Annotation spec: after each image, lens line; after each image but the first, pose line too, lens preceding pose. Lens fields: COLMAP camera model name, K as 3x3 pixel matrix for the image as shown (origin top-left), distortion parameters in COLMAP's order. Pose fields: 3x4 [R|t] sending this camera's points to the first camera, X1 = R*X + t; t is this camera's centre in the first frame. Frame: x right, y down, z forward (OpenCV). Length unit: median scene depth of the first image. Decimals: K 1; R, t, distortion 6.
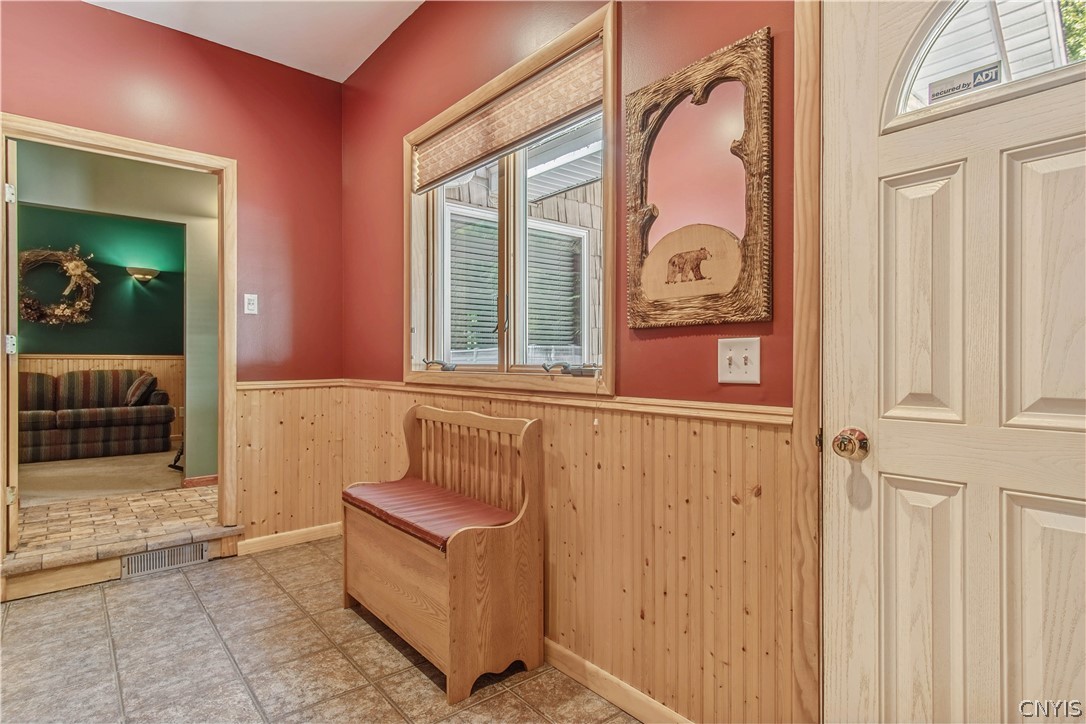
lens RADIAL K [[579.8, 0, 547.6], [0, 579.8, 363.0], [0, 0, 1]] dist [0.008232, 0.001536]
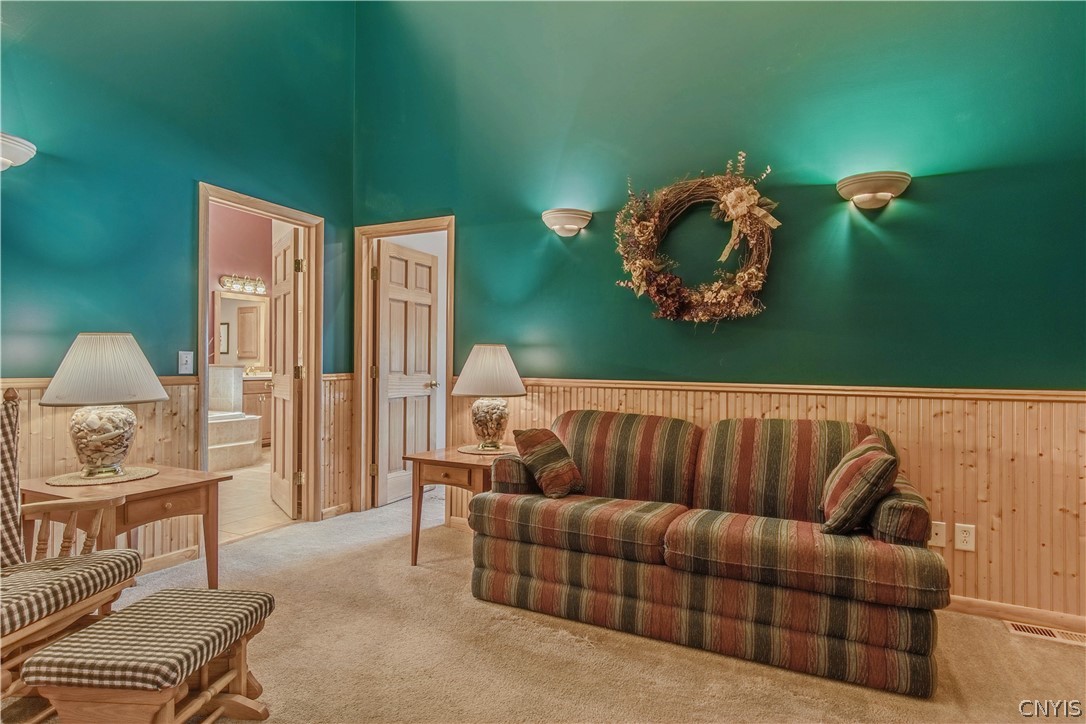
lens RADIAL K [[579.8, 0, 546.9], [0, 579.8, 366.2], [0, 0, 1]] dist [0.008232, 0.001536]
pose [[0.406063, 0.005694, -0.913827, -0.440505], [-0.014533, 0.999894, -0.000227, -0.026721], [0.913729, 0.013372, 0.406103, 0.669314]]
